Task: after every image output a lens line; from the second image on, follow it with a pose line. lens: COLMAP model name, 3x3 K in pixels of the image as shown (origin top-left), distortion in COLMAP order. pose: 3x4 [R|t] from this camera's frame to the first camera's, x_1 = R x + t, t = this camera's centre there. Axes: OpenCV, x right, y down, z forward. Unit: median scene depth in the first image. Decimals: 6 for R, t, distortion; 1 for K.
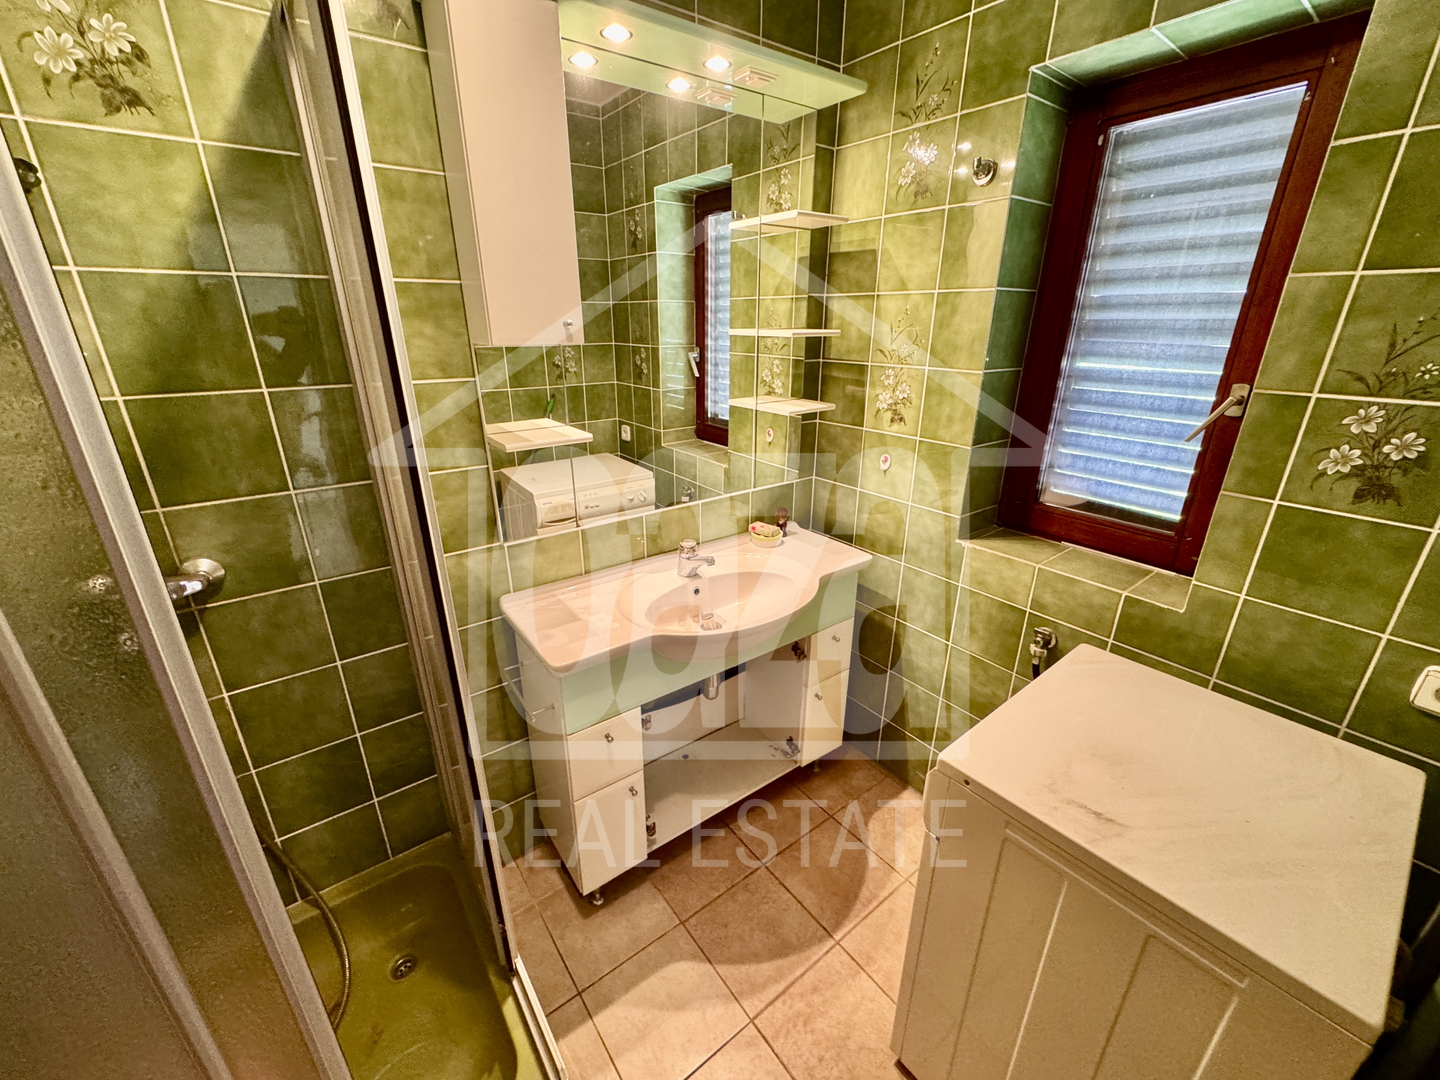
lens RADIAL K [[576.7, 0, 720.0], [0, 576.7, 540.0], [0, 0, 1]] dist [-0.003047, 0.000443]
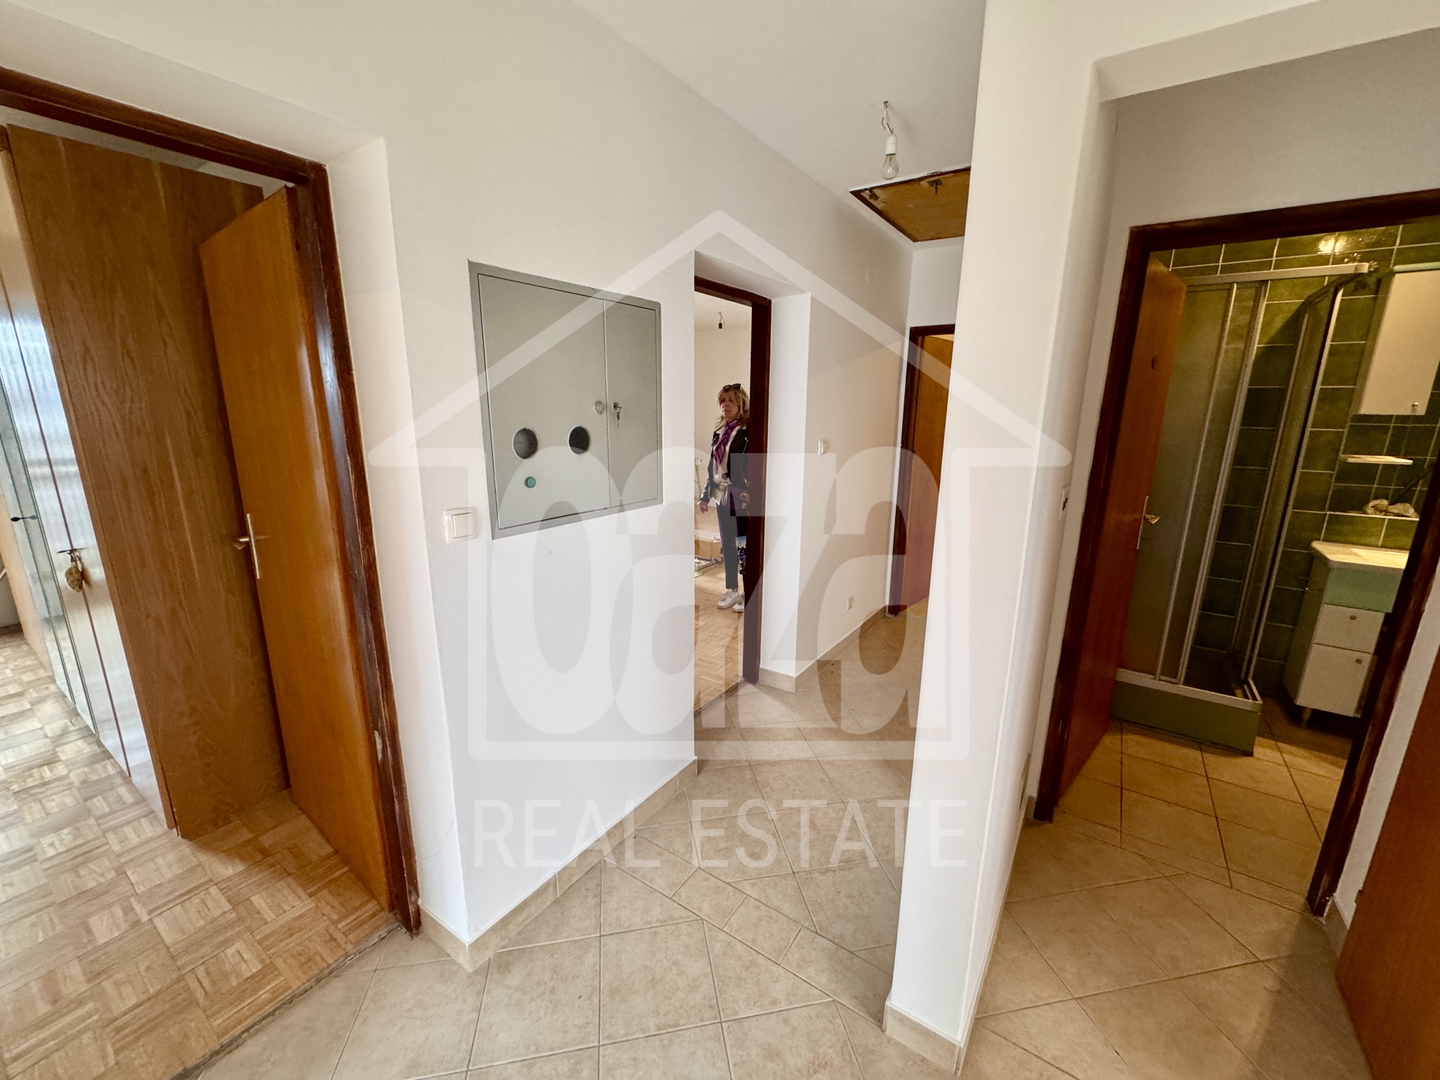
lens RADIAL K [[576.7, 0, 720.0], [0, 576.7, 540.0], [0, 0, 1]] dist [-0.003047, 0.000443]
pose [[0.320413, 0.220882, -0.921166, 0.816083], [-0.342193, 0.933759, 0.104875, 0.618034], [0.883312, 0.281613, 0.374773, -1.593957]]
